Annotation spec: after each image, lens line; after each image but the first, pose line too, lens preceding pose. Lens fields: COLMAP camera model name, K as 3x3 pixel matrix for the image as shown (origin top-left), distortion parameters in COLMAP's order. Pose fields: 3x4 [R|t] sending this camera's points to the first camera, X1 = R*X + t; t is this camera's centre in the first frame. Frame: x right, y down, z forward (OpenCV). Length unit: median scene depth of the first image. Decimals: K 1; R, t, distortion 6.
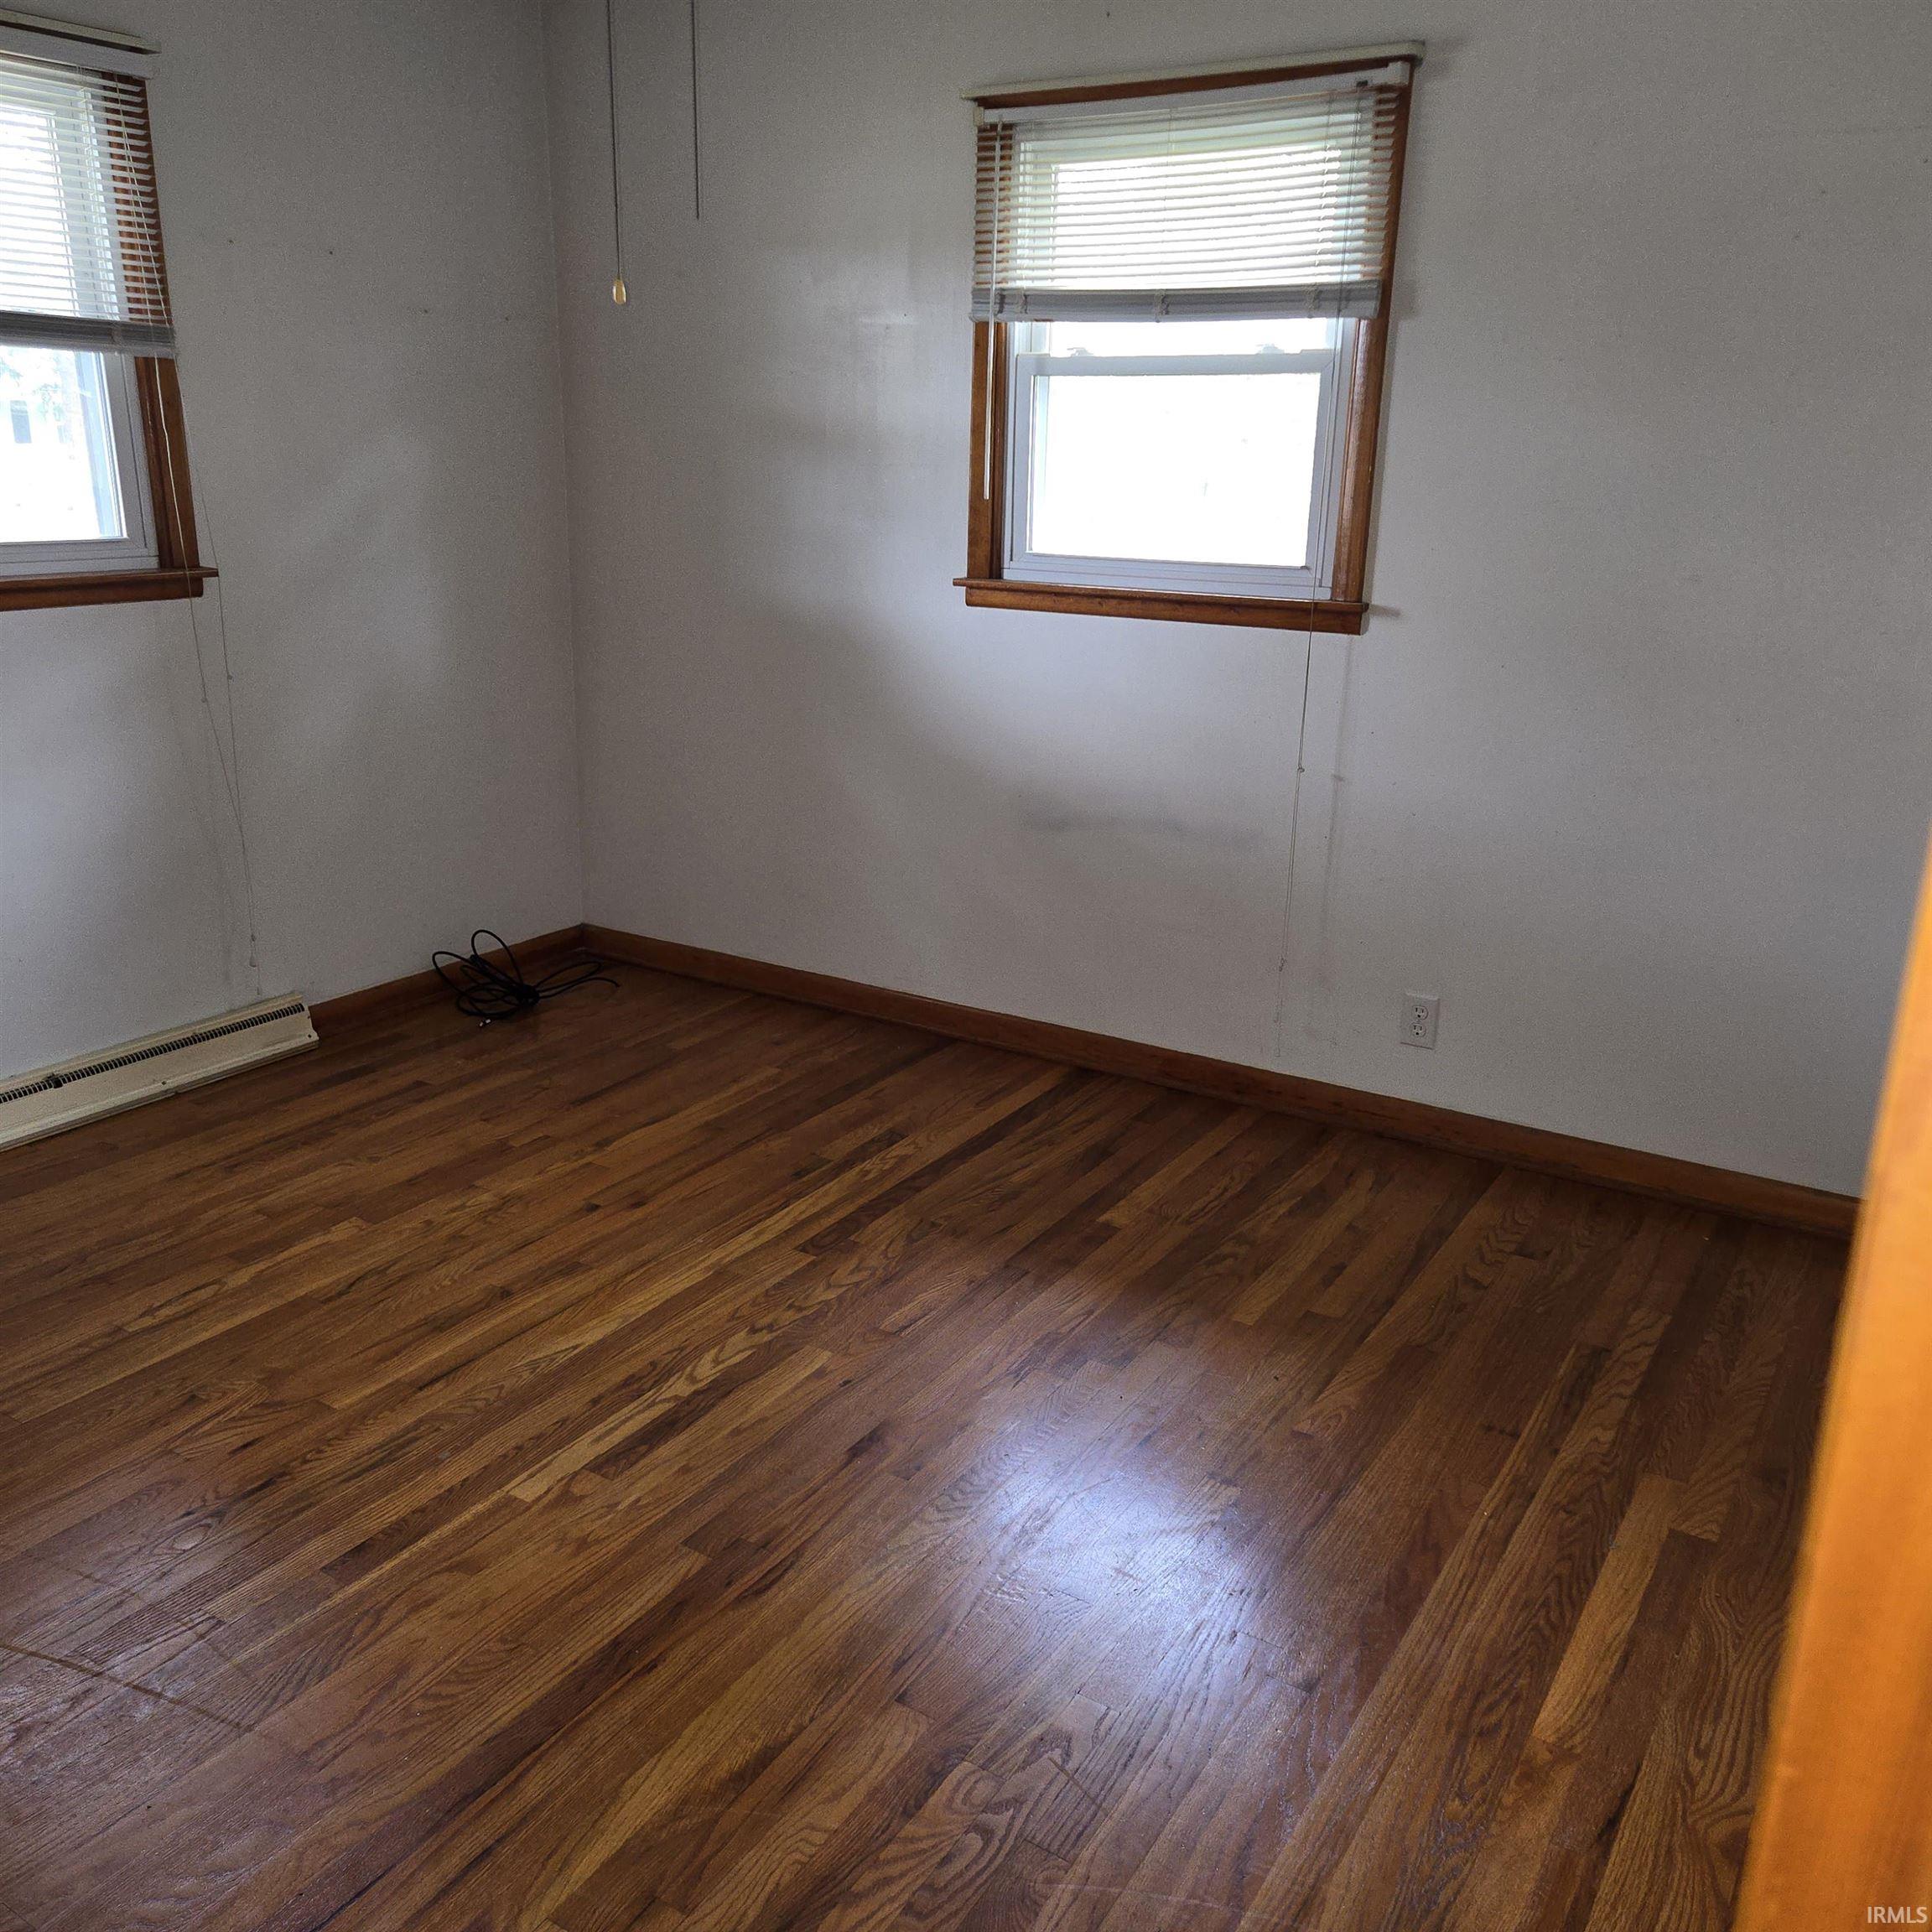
lens RADIAL K [[1702.8, 0, 953.3], [0, 1702.8, 957.4], [0, 0, 1]] dist [0.058712, -0.052259]
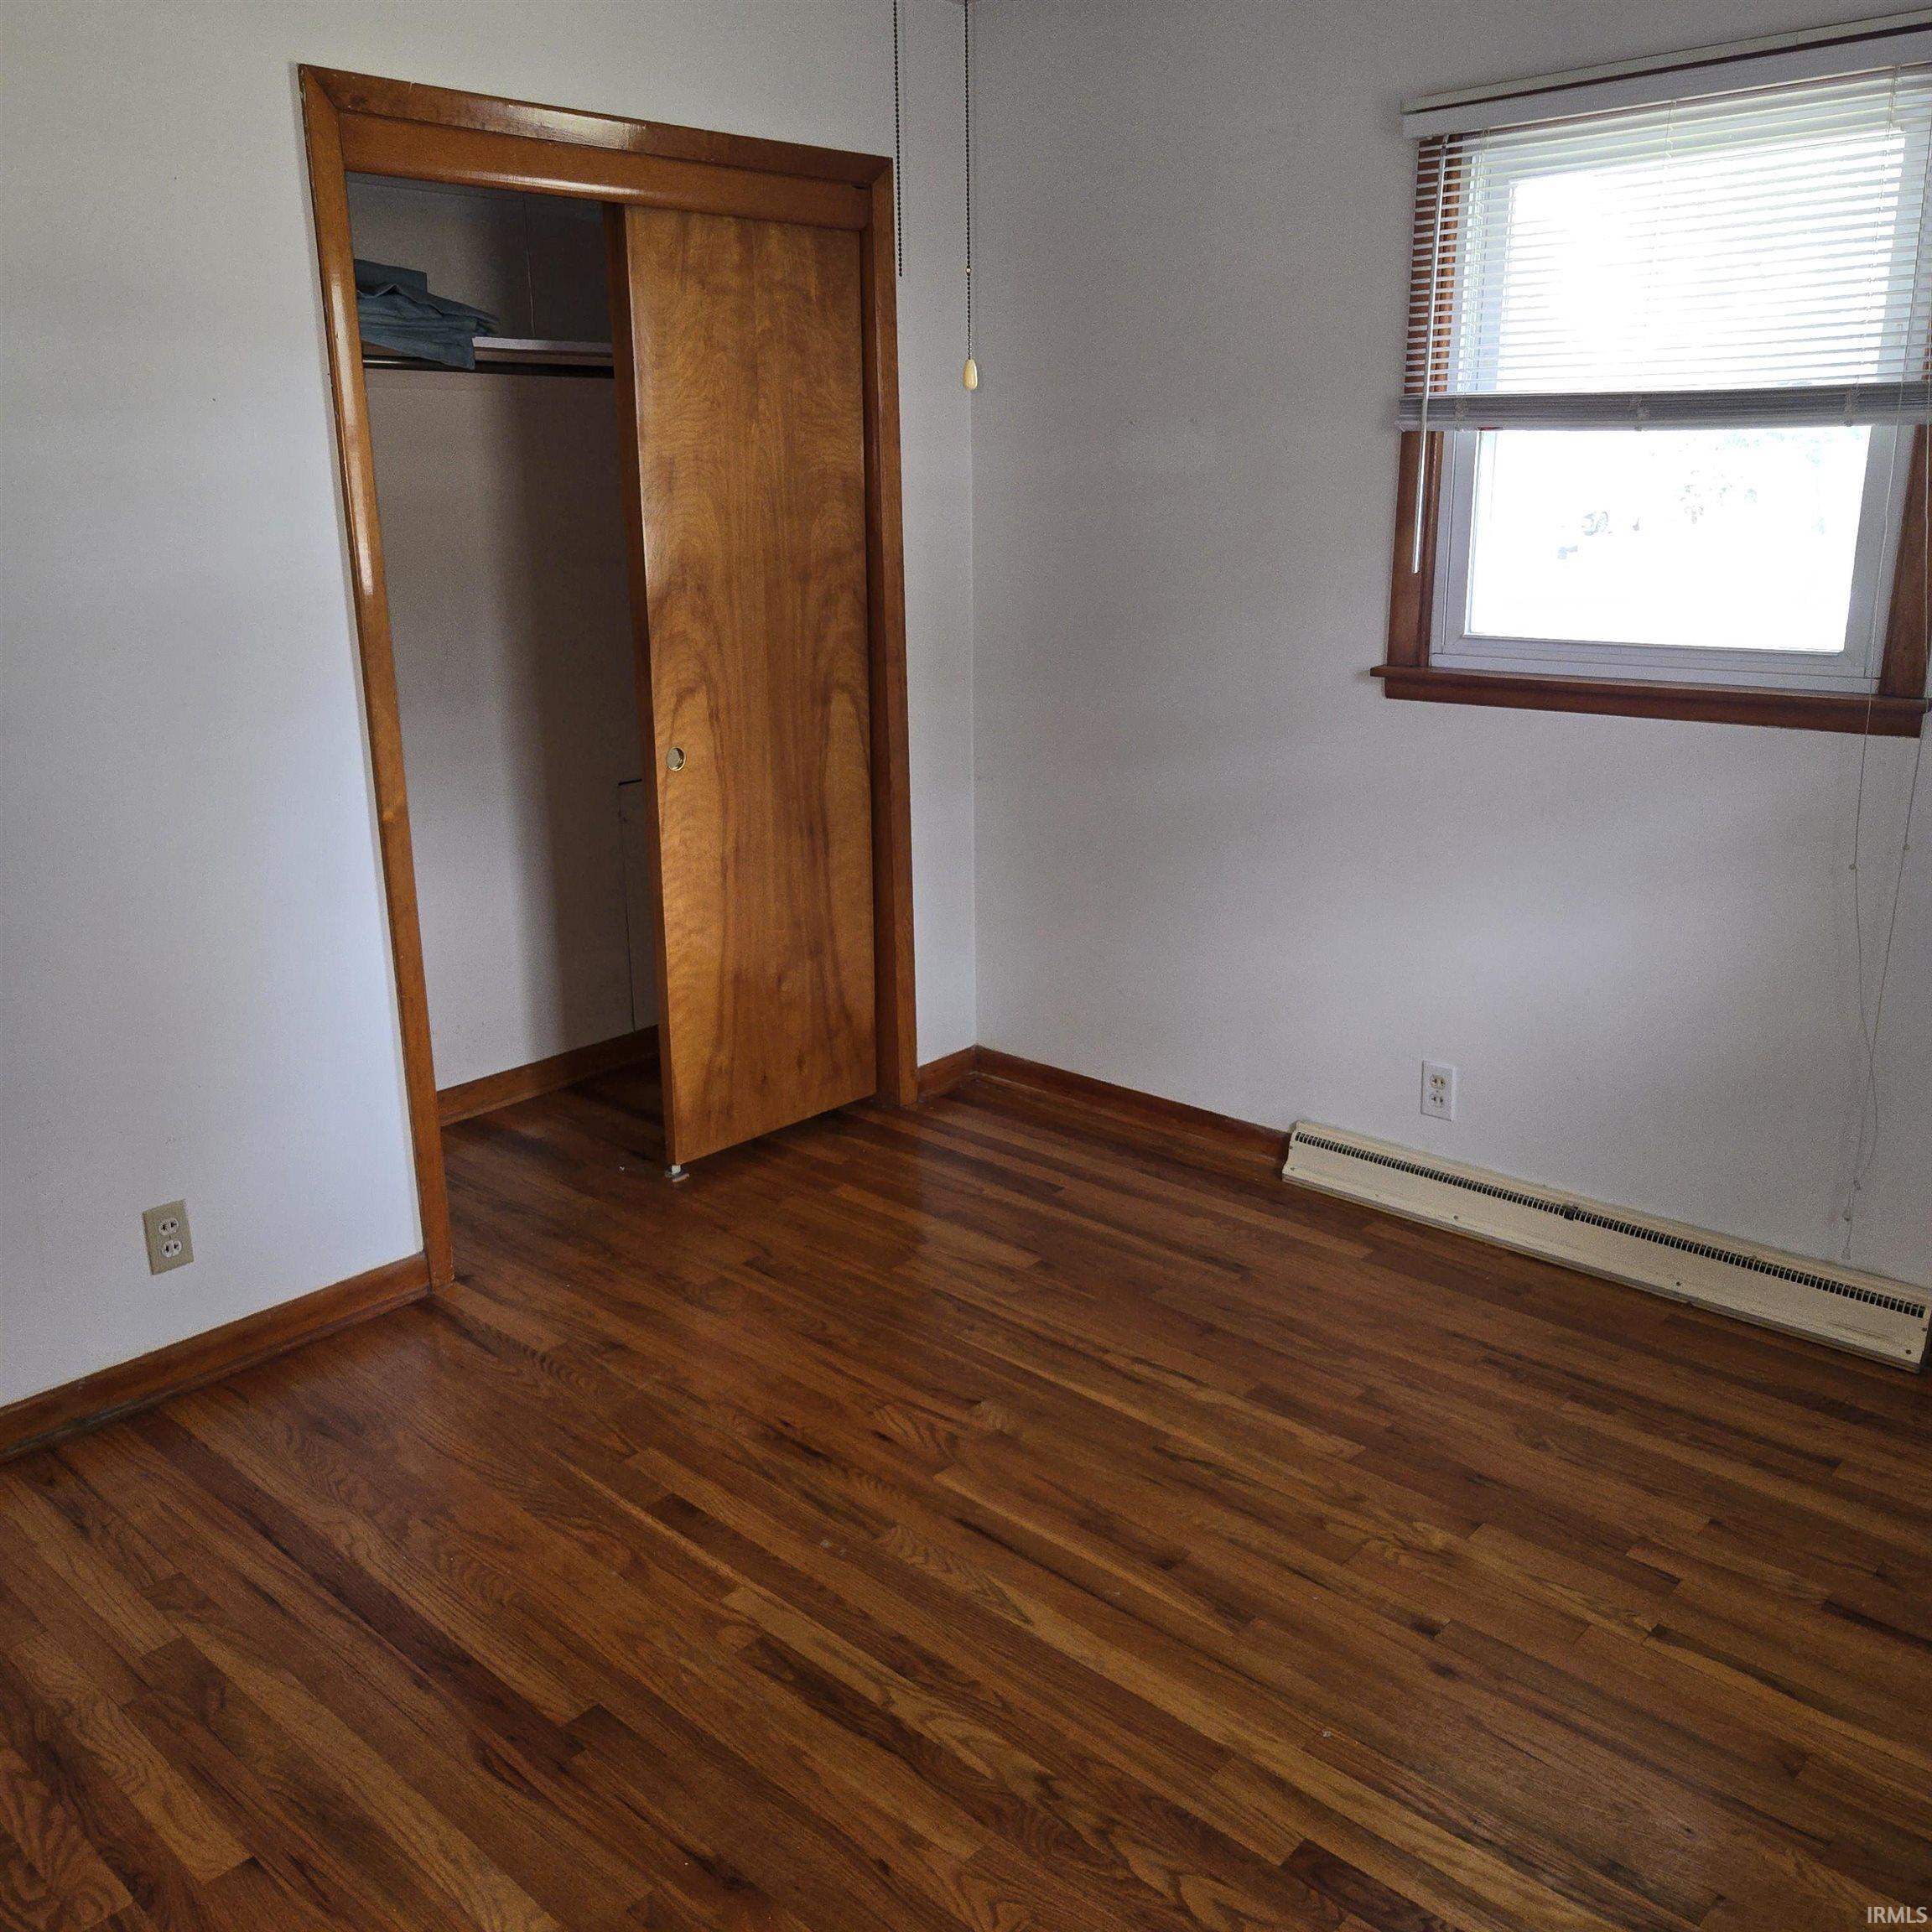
lens RADIAL K [[1702.8, 0, 953.3], [0, 1702.8, 957.4], [0, 0, 1]] dist [0.058712, -0.052259]
pose [[-0.178886, 0.252193, -0.950999, 0.447809], [-0.275058, 0.915229, 0.294446, -0.273493], [0.944639, 0.314252, -0.094354, 0.845167]]
